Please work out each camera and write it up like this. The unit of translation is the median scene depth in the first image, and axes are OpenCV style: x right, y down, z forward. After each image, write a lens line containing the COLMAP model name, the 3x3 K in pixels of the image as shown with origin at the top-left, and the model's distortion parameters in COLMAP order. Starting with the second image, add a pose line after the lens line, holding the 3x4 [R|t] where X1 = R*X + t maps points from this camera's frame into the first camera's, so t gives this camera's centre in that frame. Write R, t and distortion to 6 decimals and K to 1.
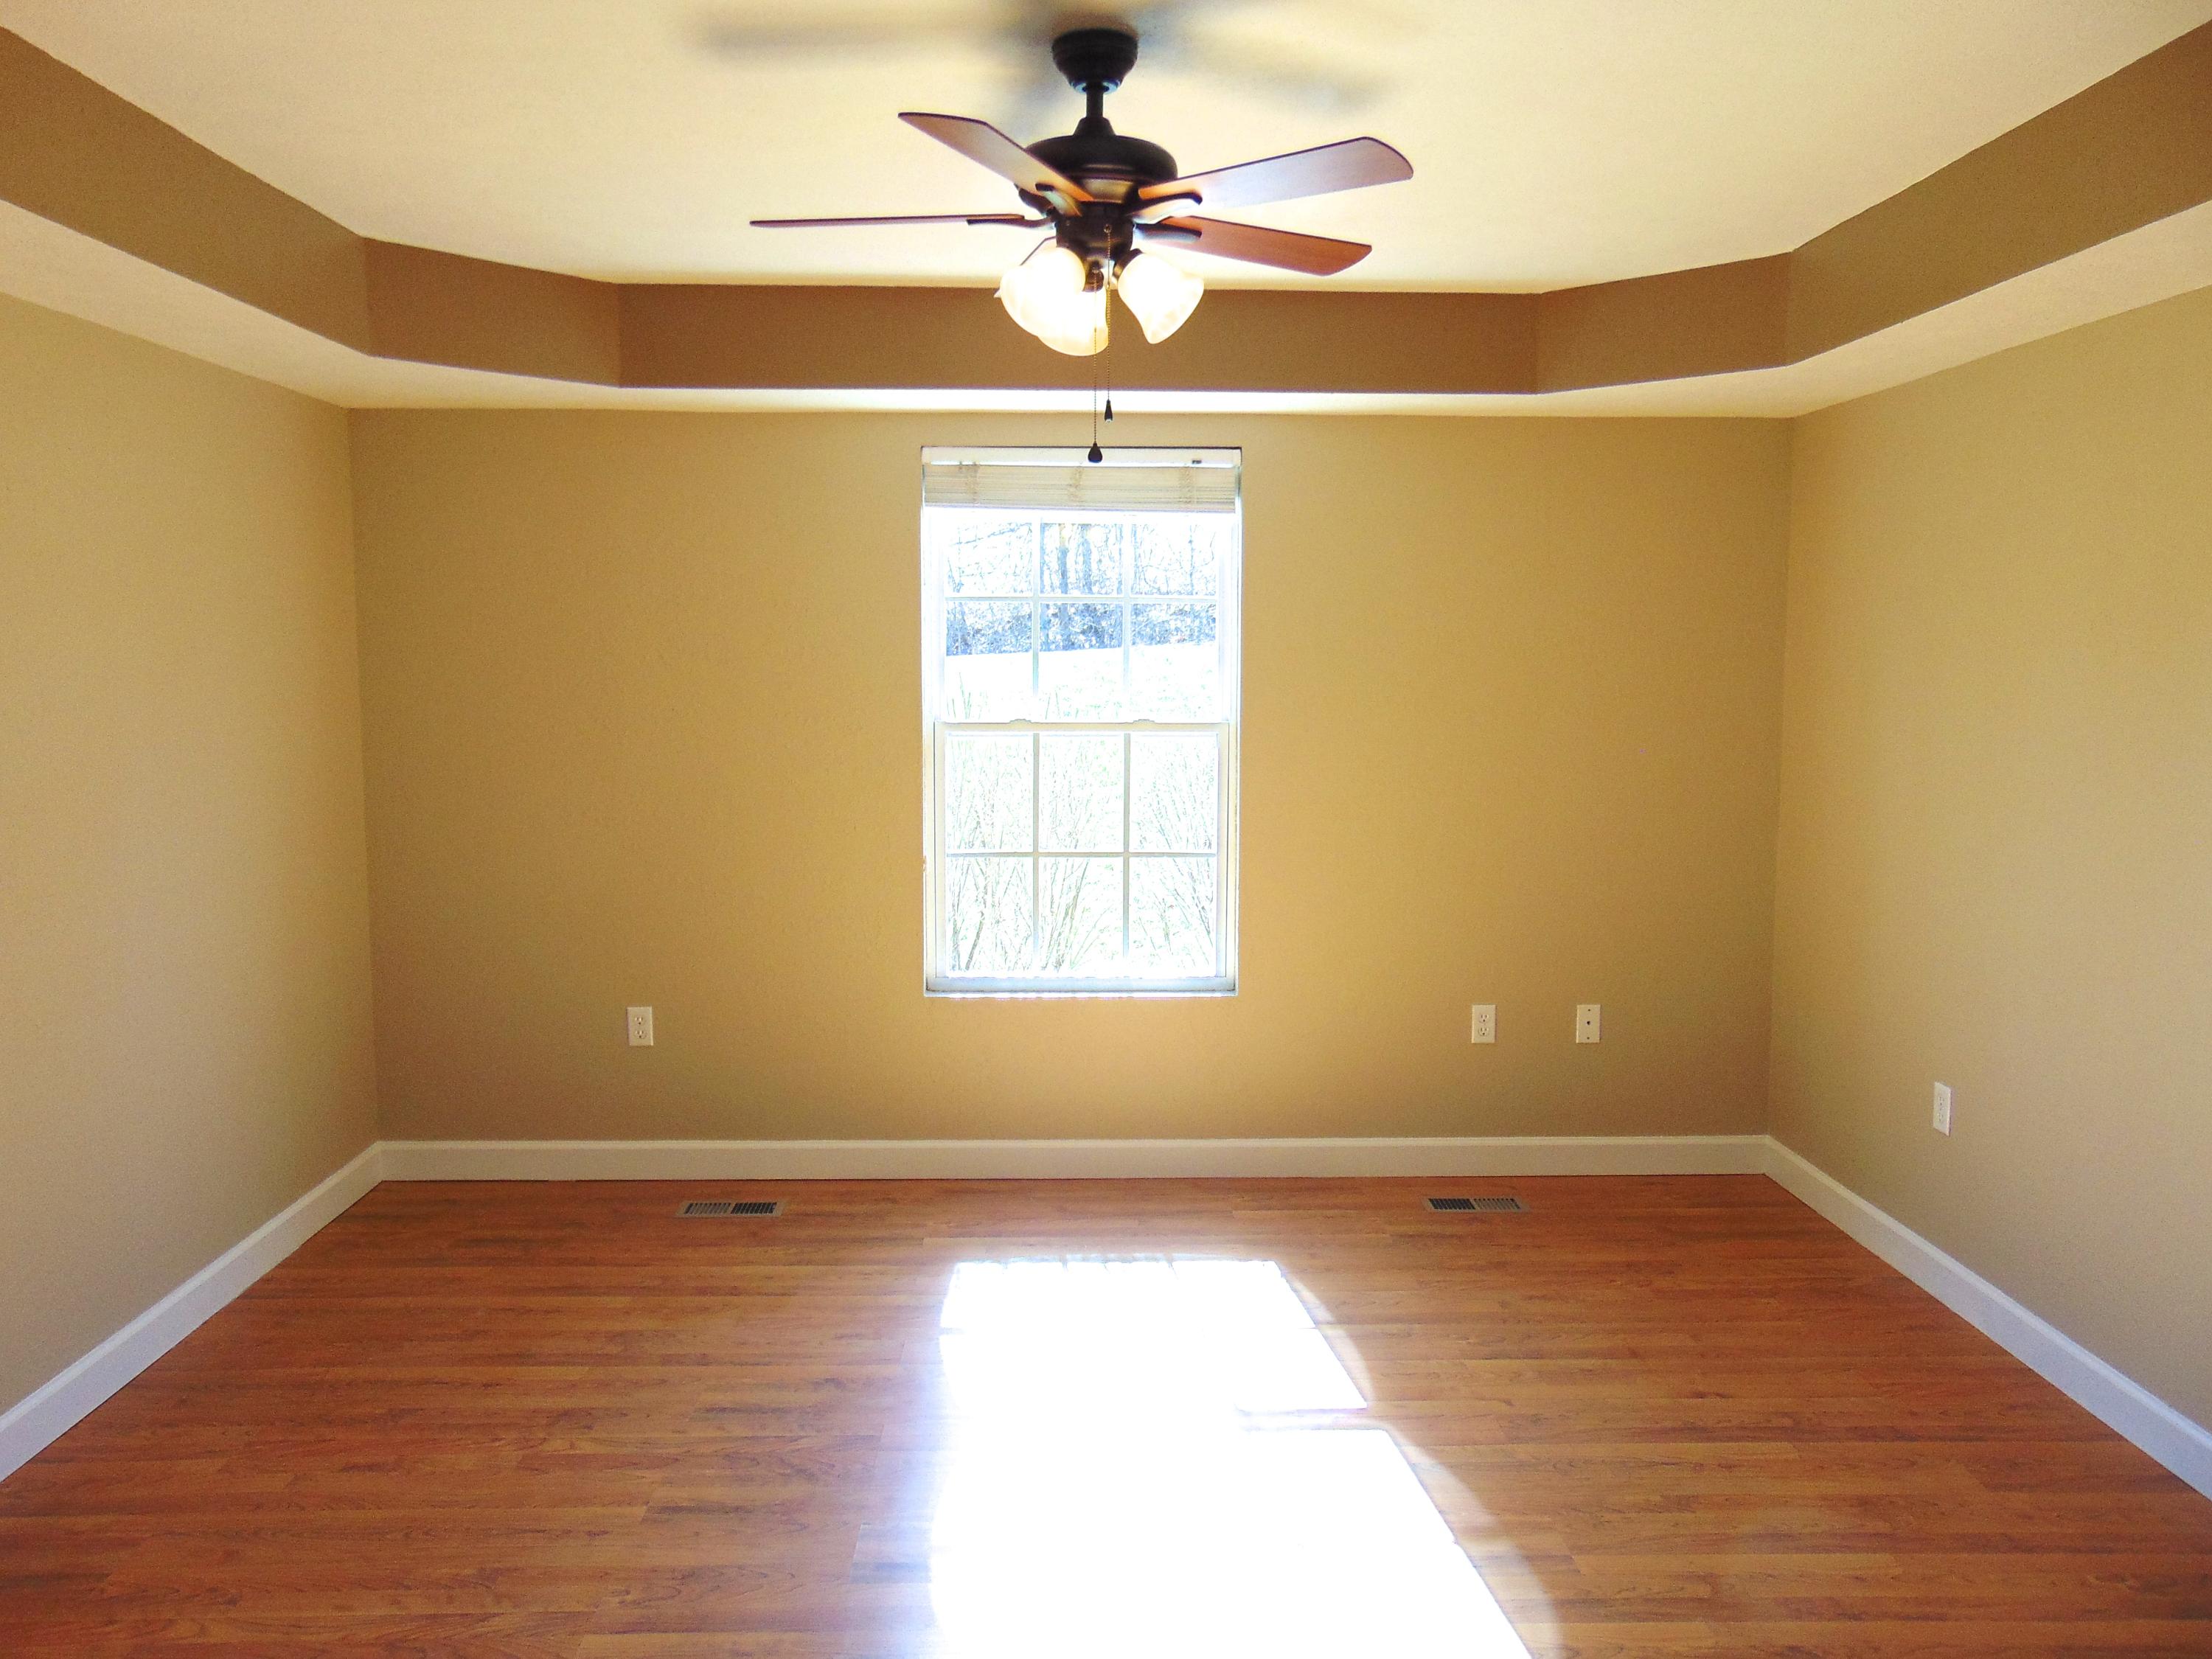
lens RADIAL K [[1656.4, 0, 1105.9], [0, 1656.4, 828.5], [0, 0, 1]] dist [-0.034729, 0.071438]
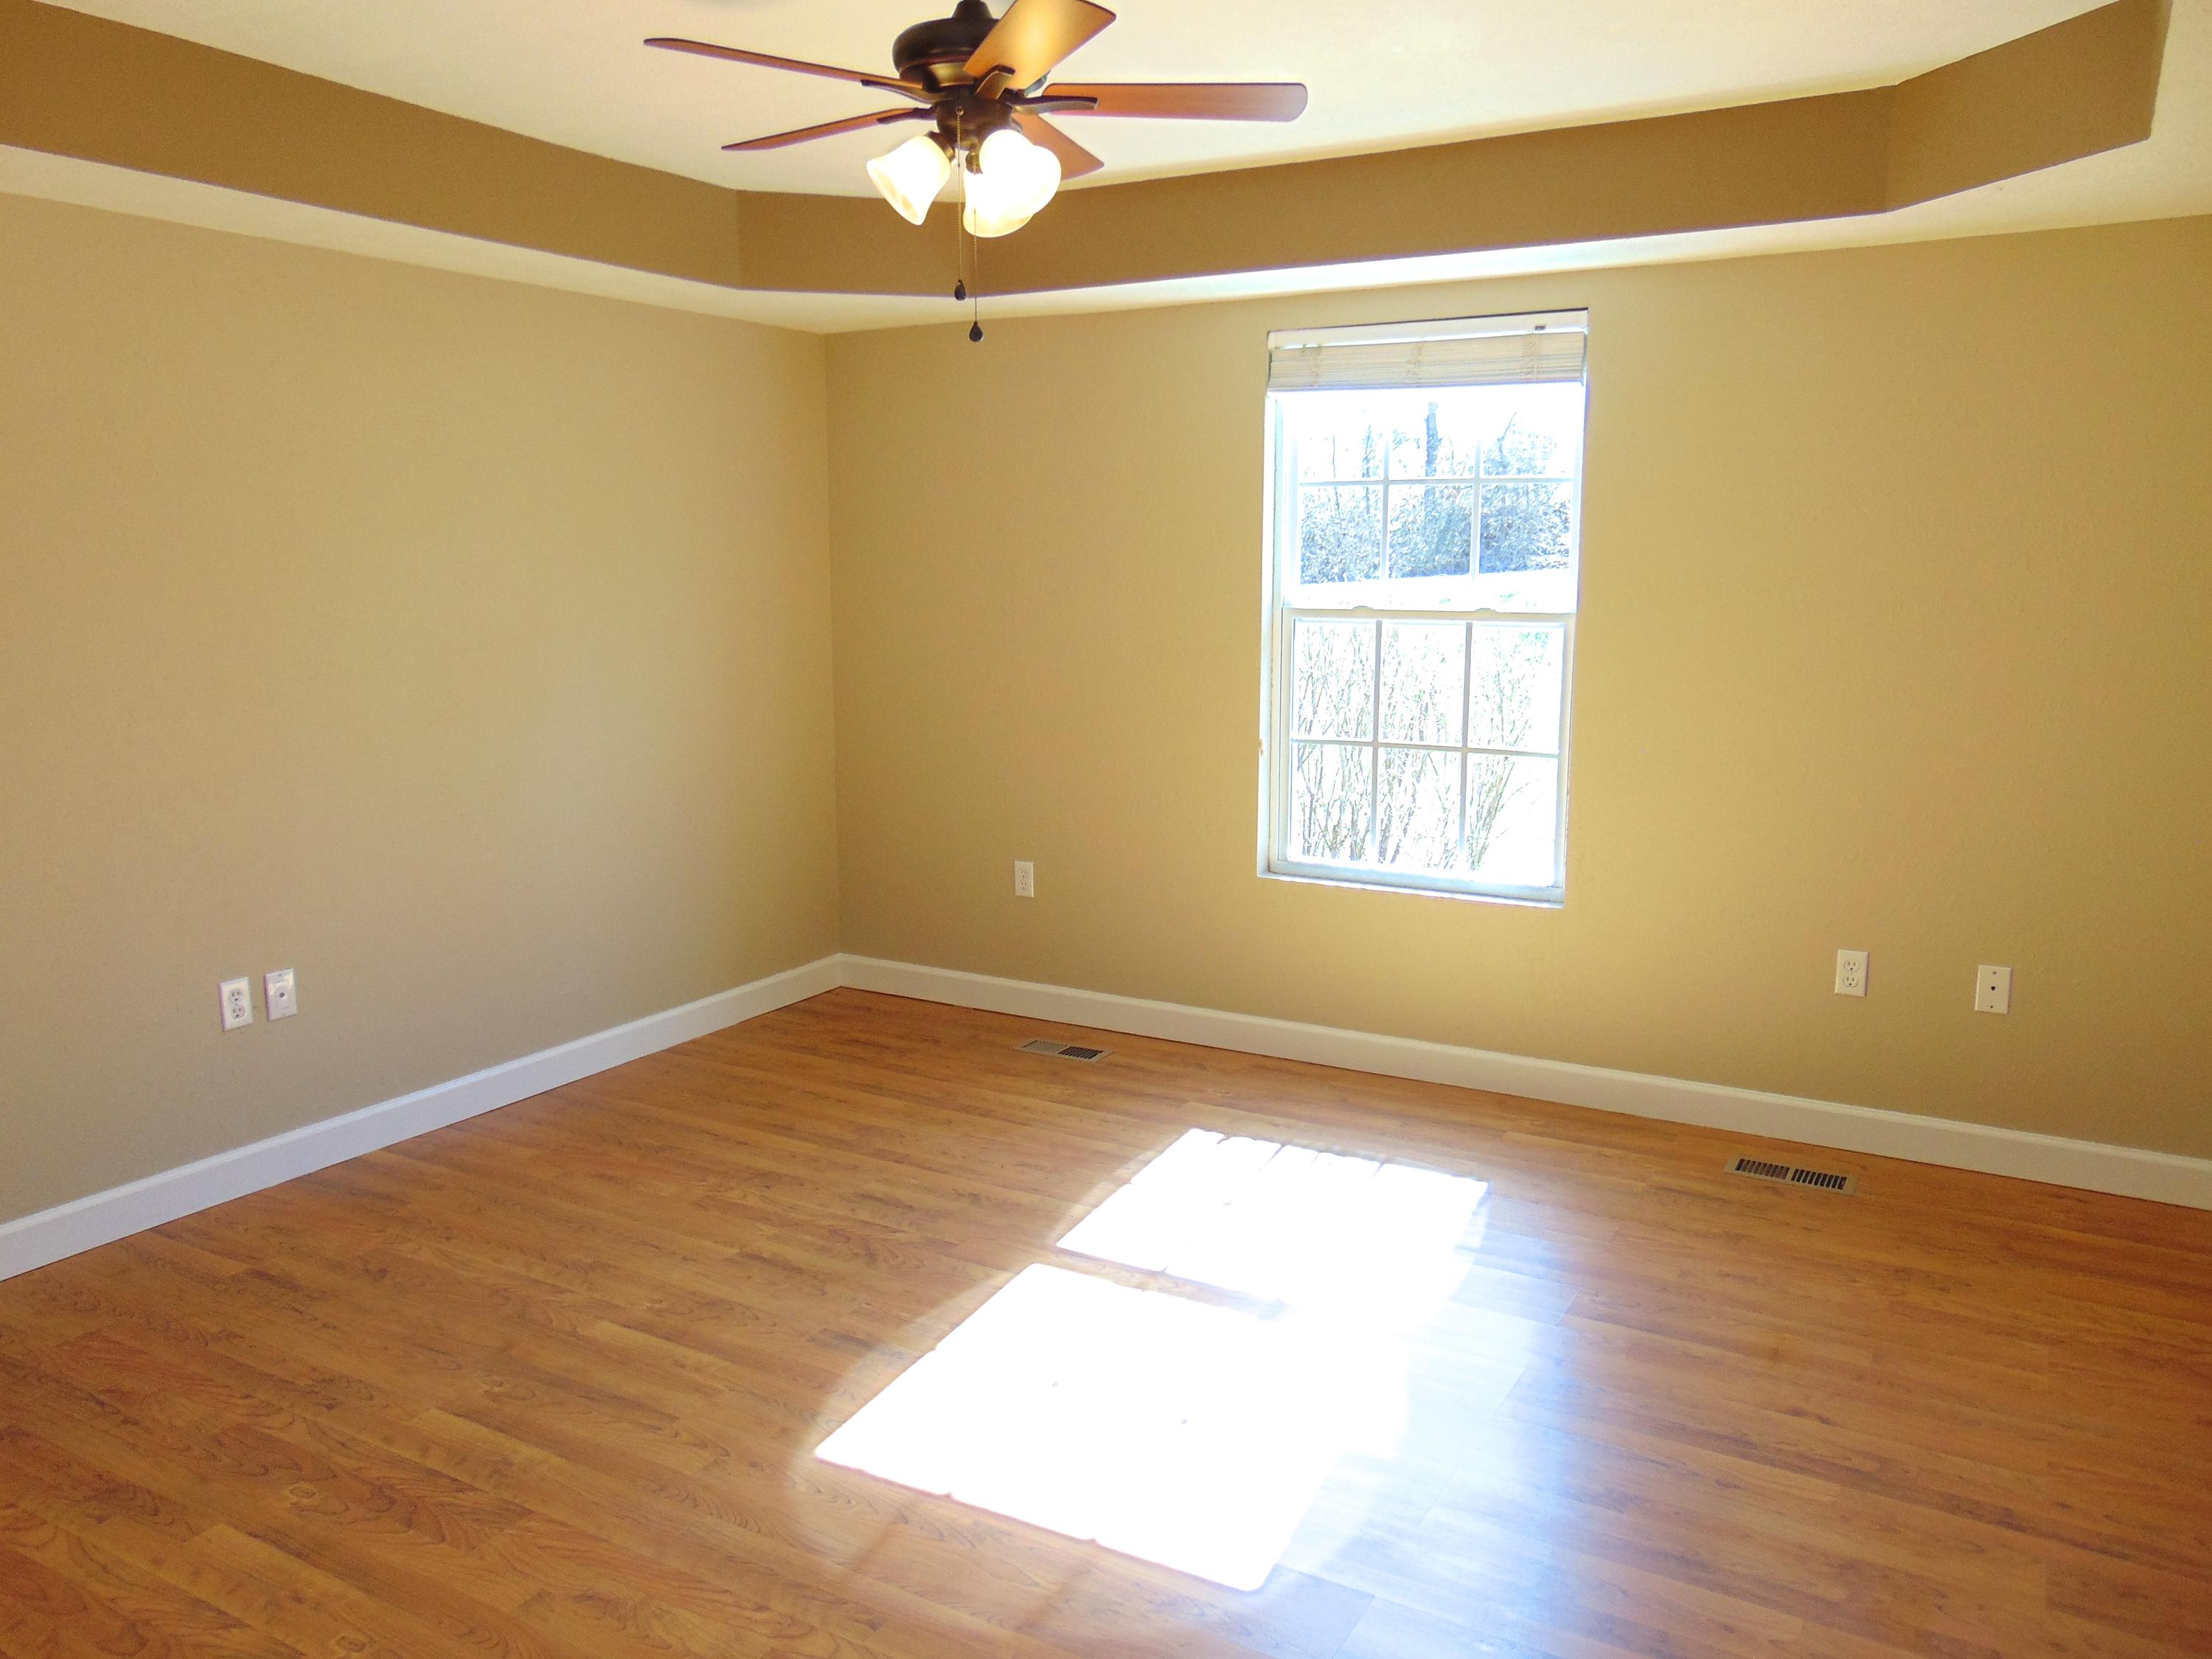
lens RADIAL K [[1656.4, 0, 1105.5], [0, 1656.4, 822.5], [0, 0, 1]] dist [-0.034729, 0.071438]
pose [[0.851579, 0.079799, -0.518117, 0.348614], [-0.052837, 0.996379, 0.066618, 0.004904], [0.521557, -0.029355, 0.852711, 0.080222]]
